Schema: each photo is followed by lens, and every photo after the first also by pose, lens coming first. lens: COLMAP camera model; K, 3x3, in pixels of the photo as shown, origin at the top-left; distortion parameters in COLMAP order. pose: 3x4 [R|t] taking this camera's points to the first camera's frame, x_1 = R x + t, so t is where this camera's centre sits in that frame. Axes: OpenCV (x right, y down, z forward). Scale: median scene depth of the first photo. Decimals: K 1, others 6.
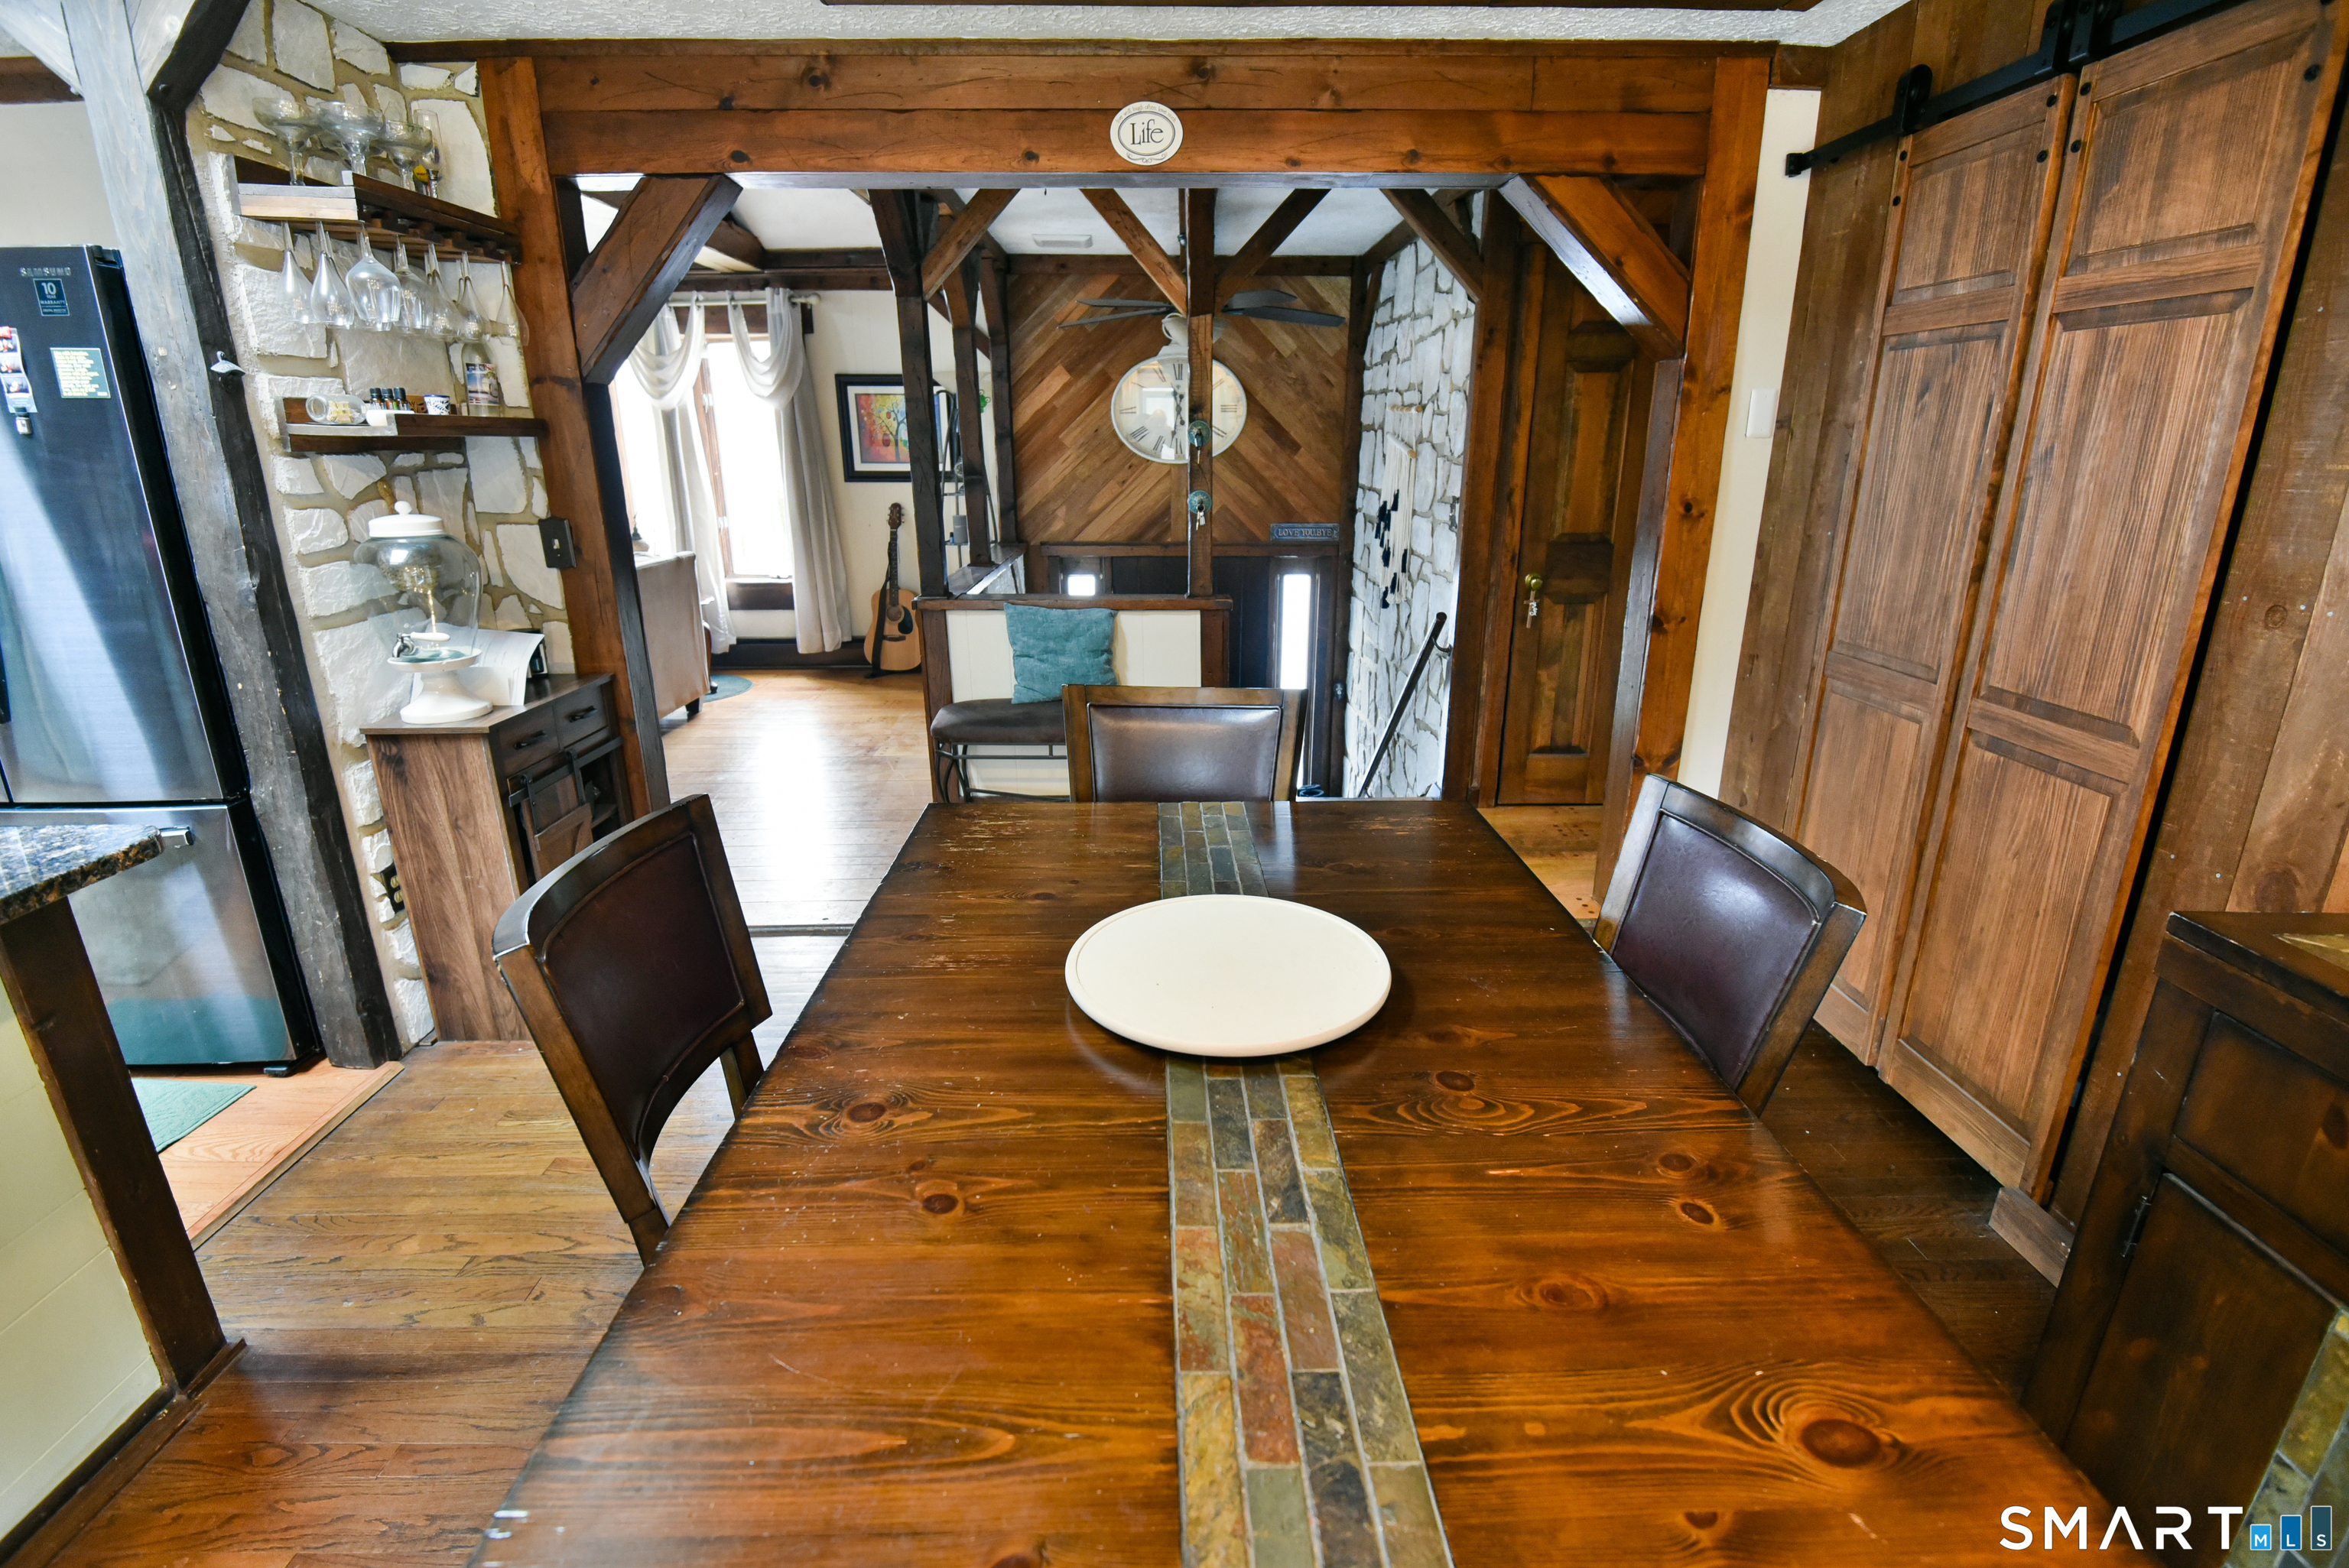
lens RADIAL K [[1074.2, 0, 1174.5], [0, 1074.2, 784.0], [0, 0, 1]] dist [0.009536, -0.026292]
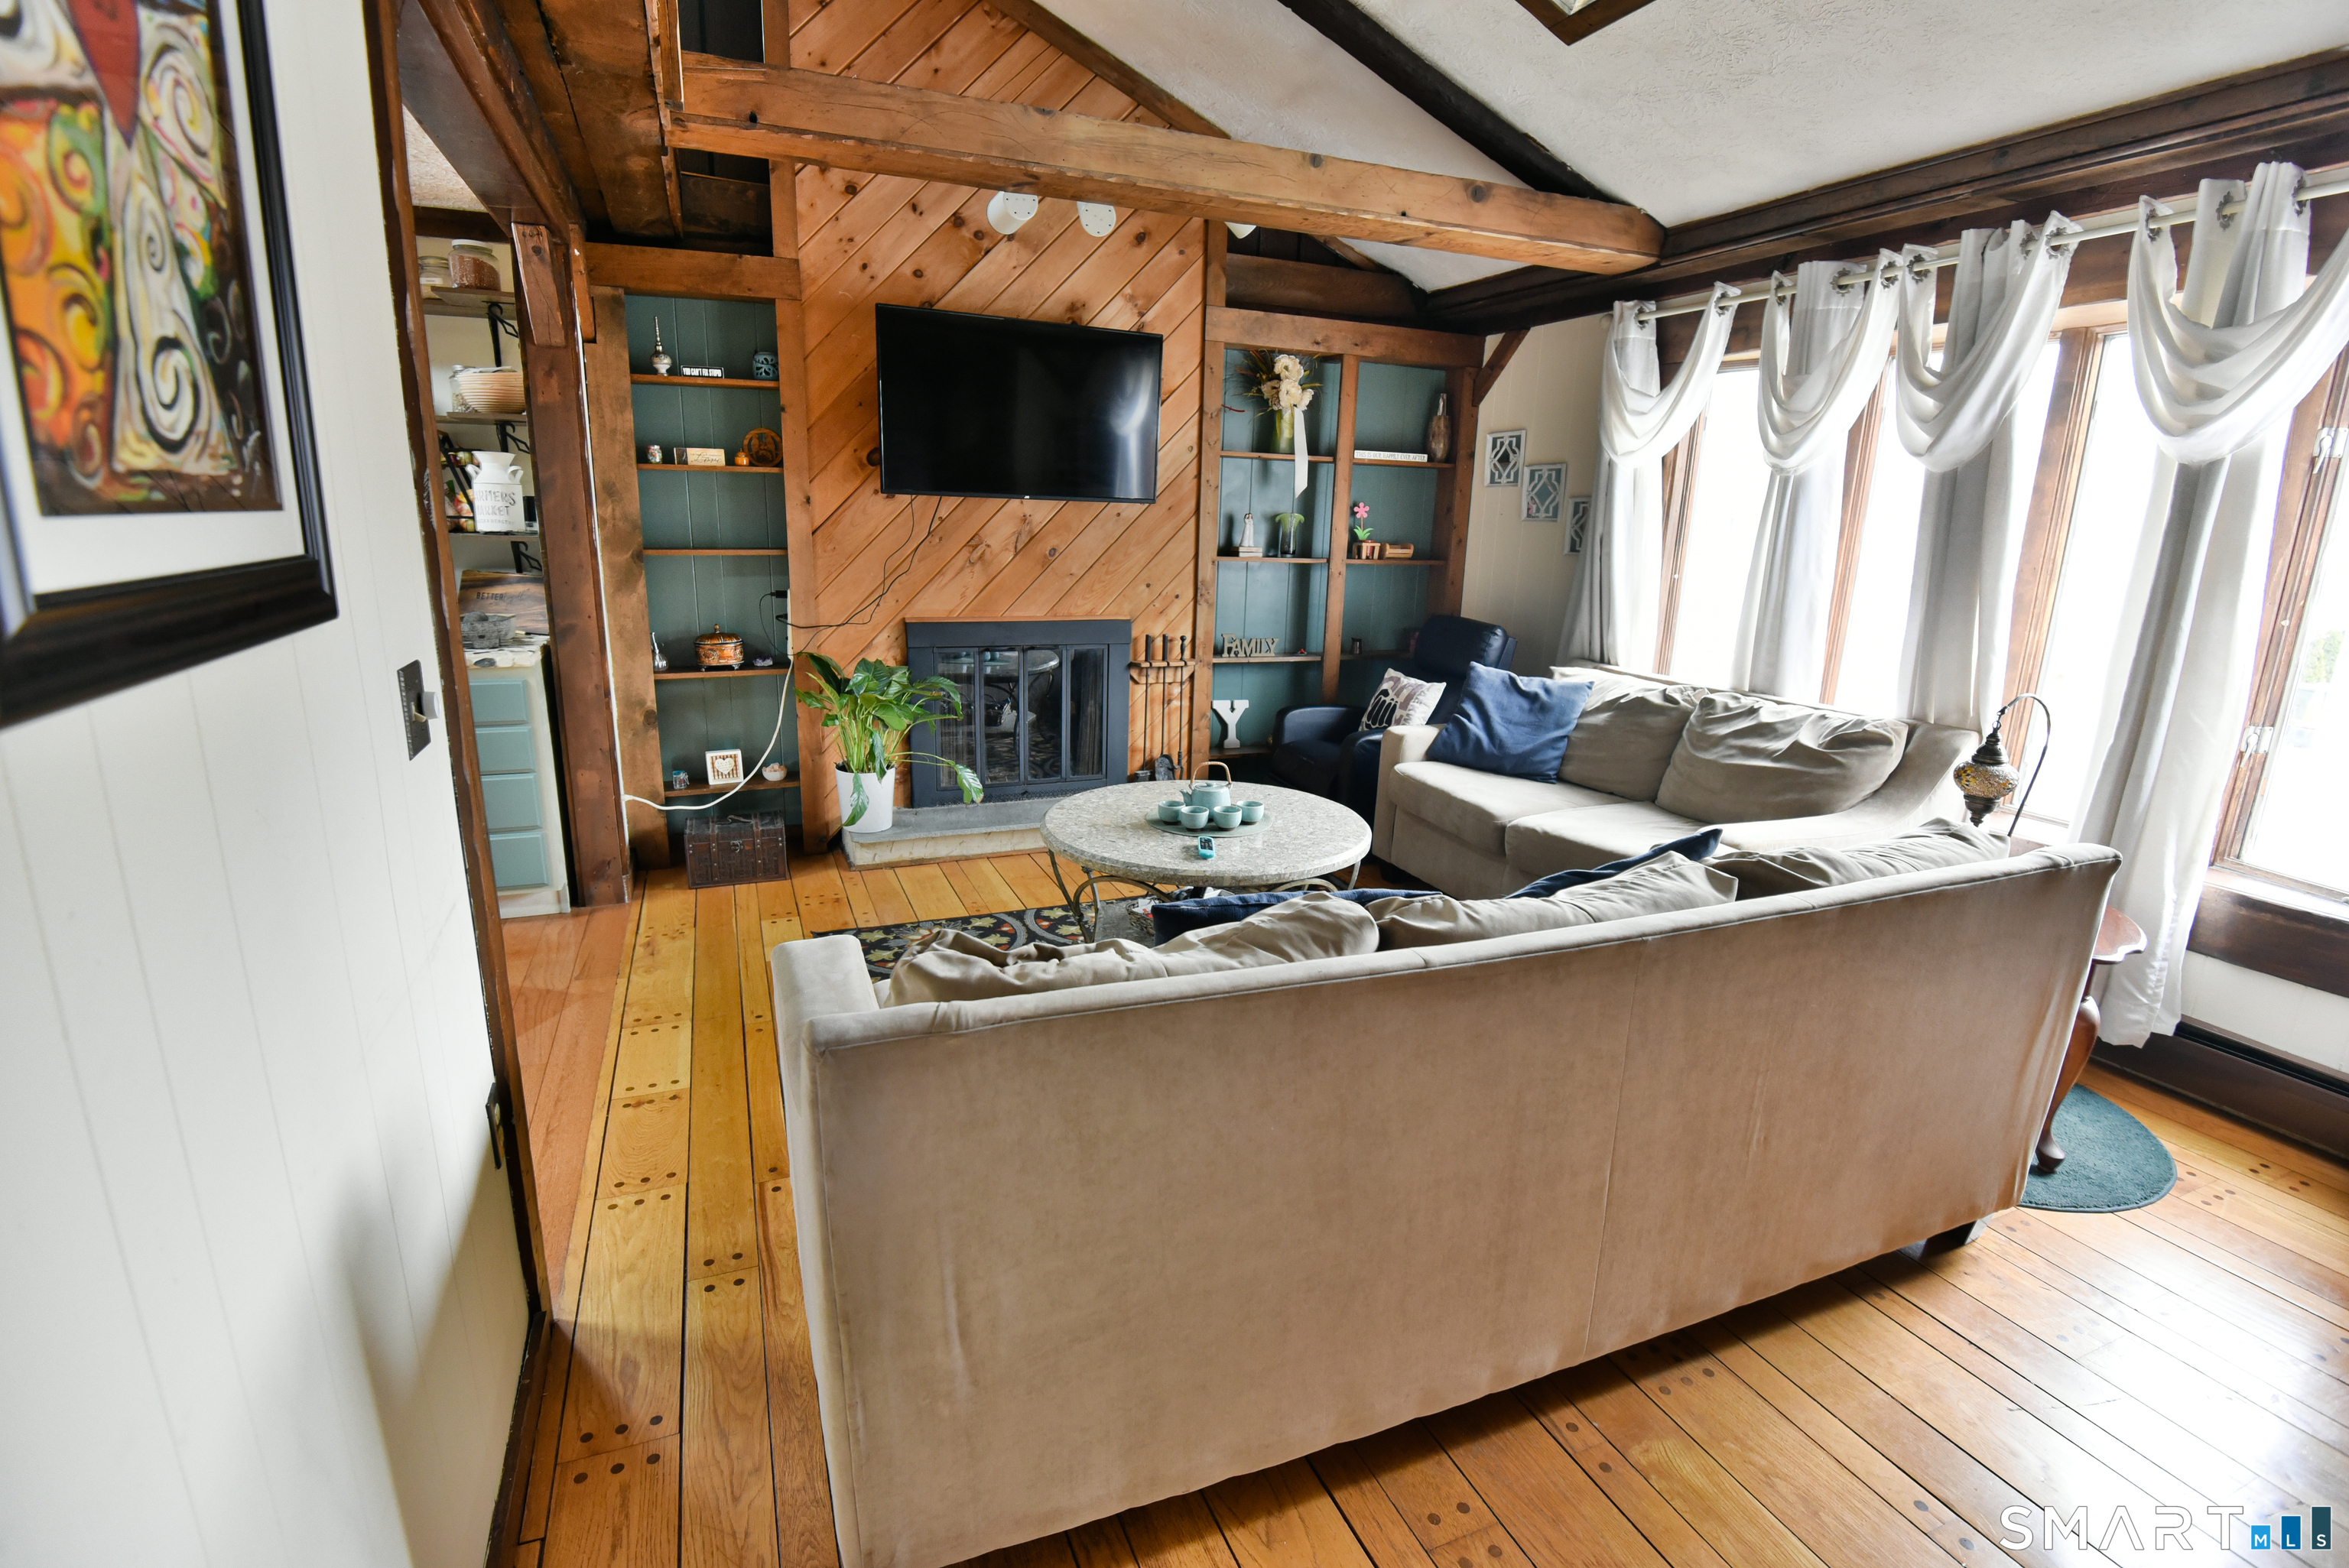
lens RADIAL K [[1076.3, 0, 1174.5], [0, 1076.3, 784.0], [0, 0, 1]] dist [0.019619, -0.026076]
pose [[0.380111, 0.234606, -0.894693, -0.369786], [-0.303445, 0.945391, 0.118981, -0.264835], [0.873749, 0.226264, 0.430544, 0.834311]]
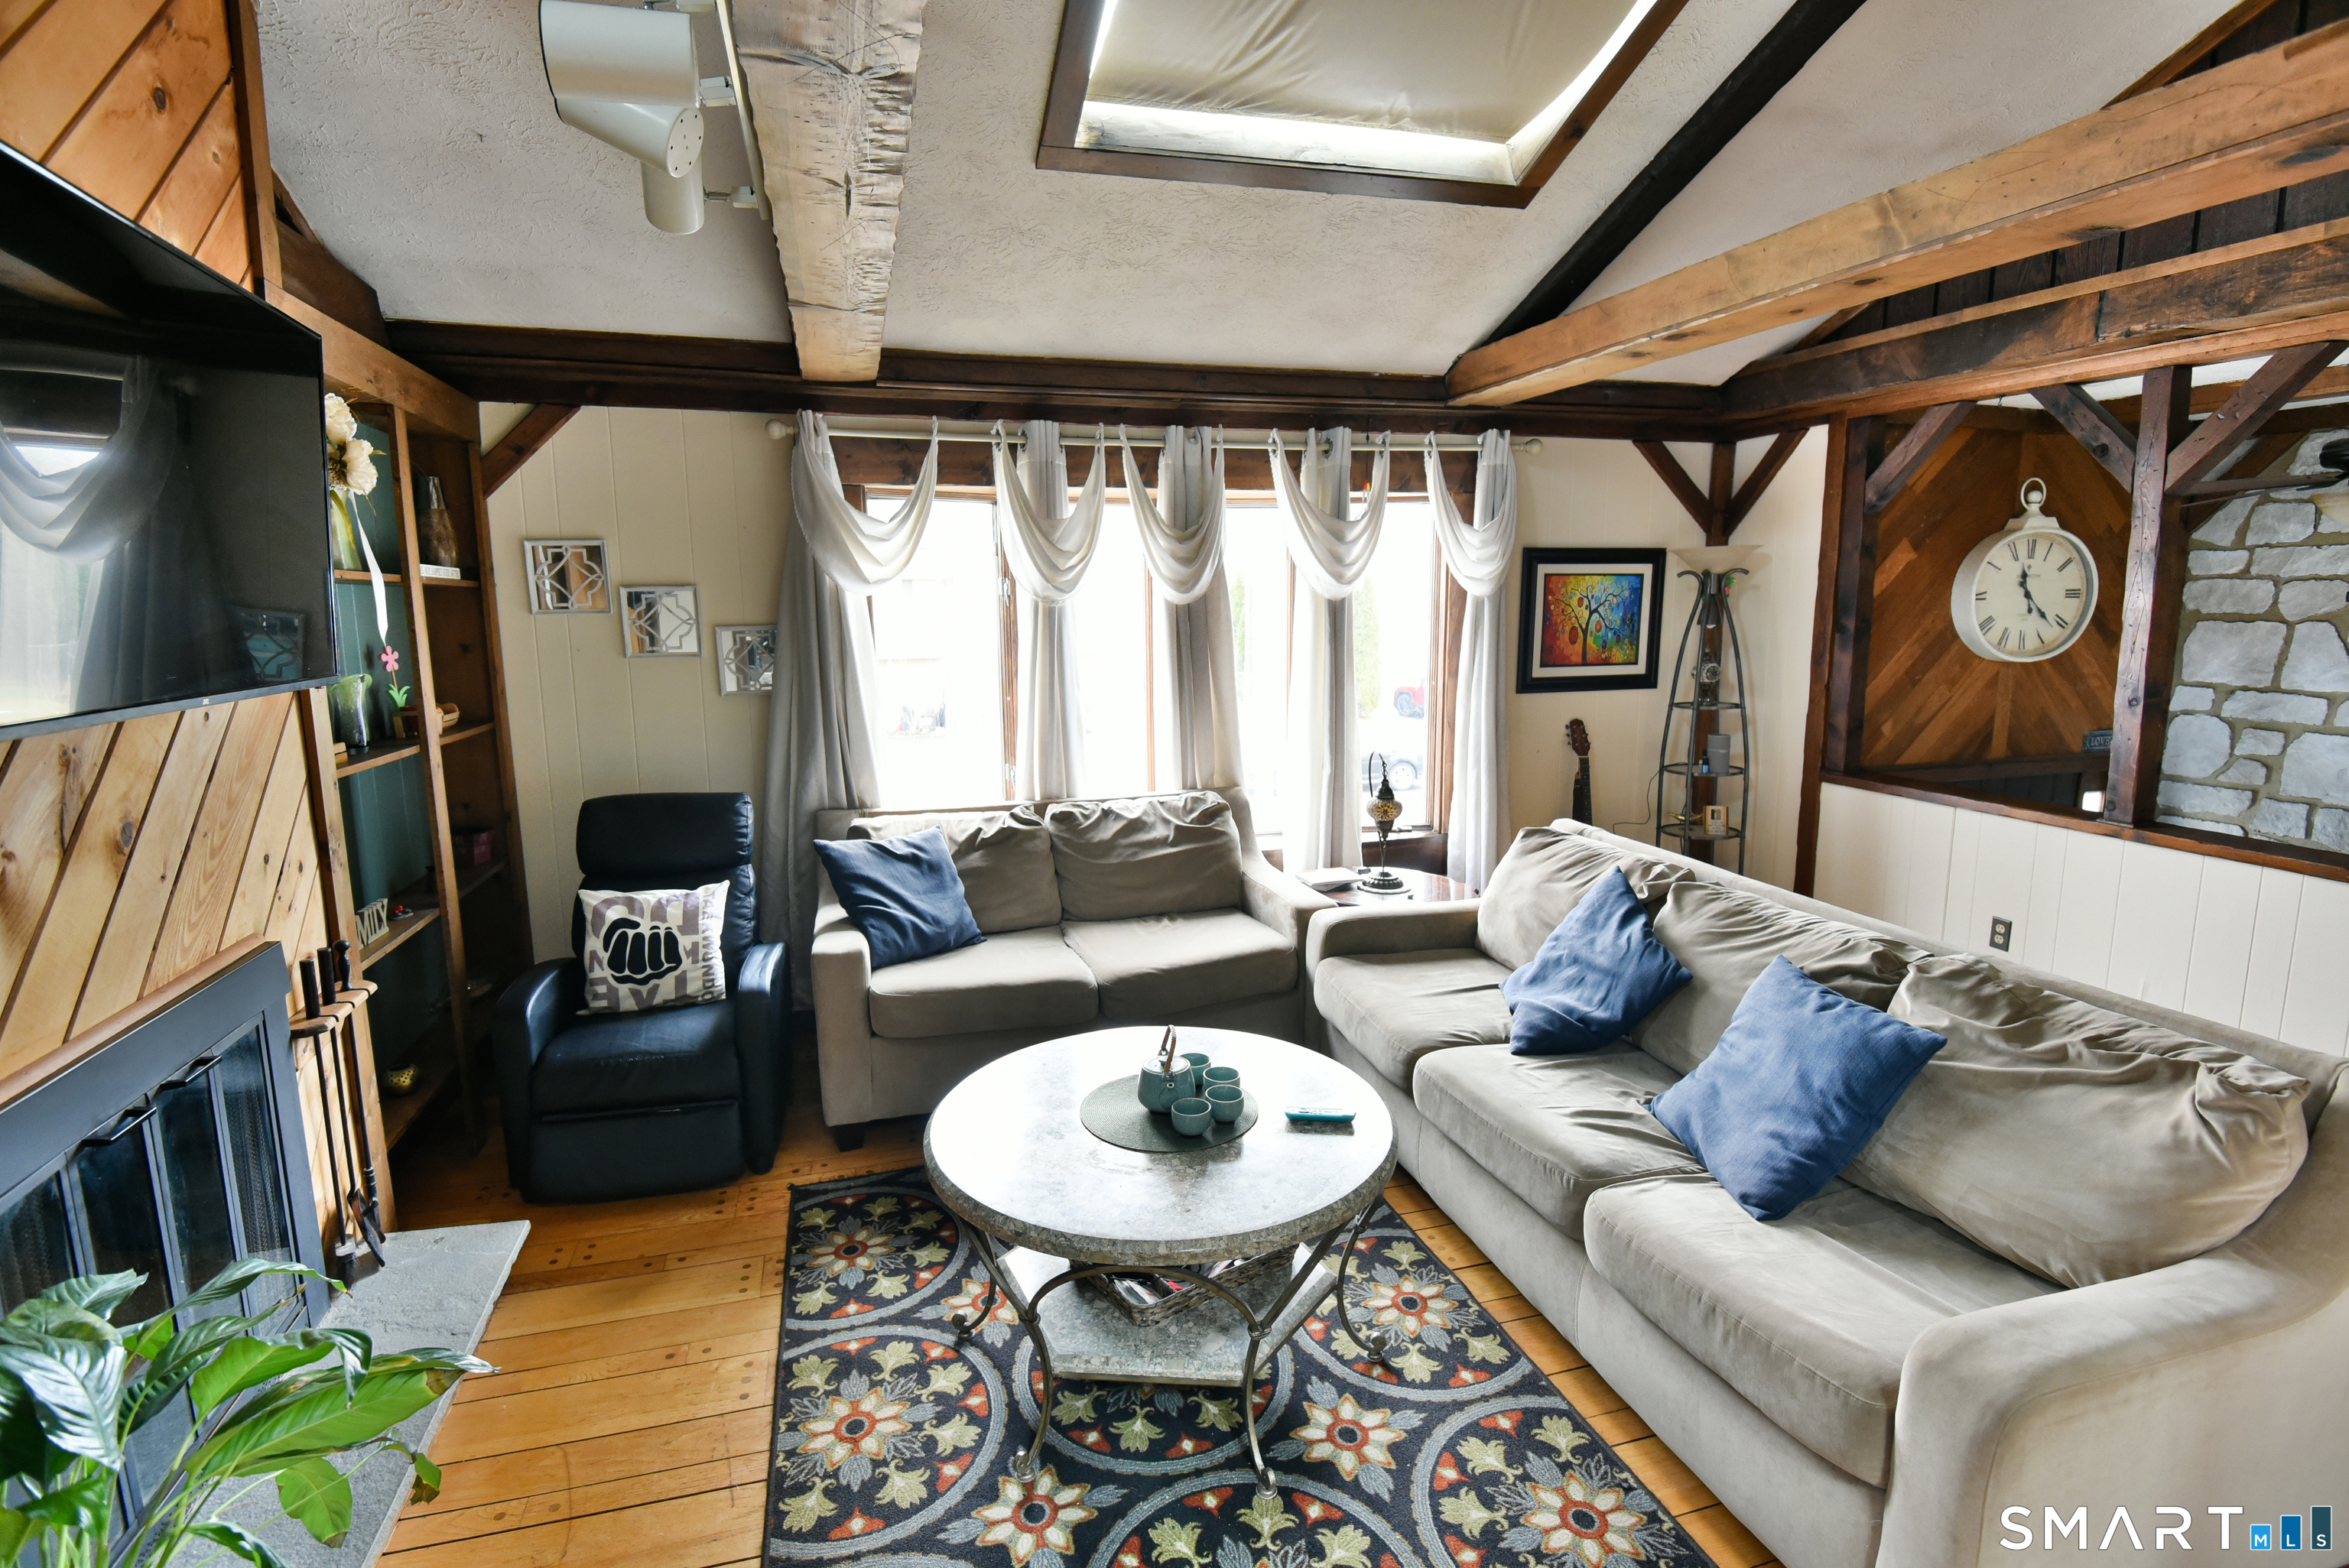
lens RADIAL K [[1114.2, 0, 1174.5], [0, 1114.2, 784.0], [0, 0, 1]] dist [0.005771, -0.019854]
pose [[0.962138, -0.052731, 0.267412, -1.209779], [0.091221, 0.986826, -0.133618, -0.243546], [-0.256843, 0.152953, 0.954273, 0.620184]]
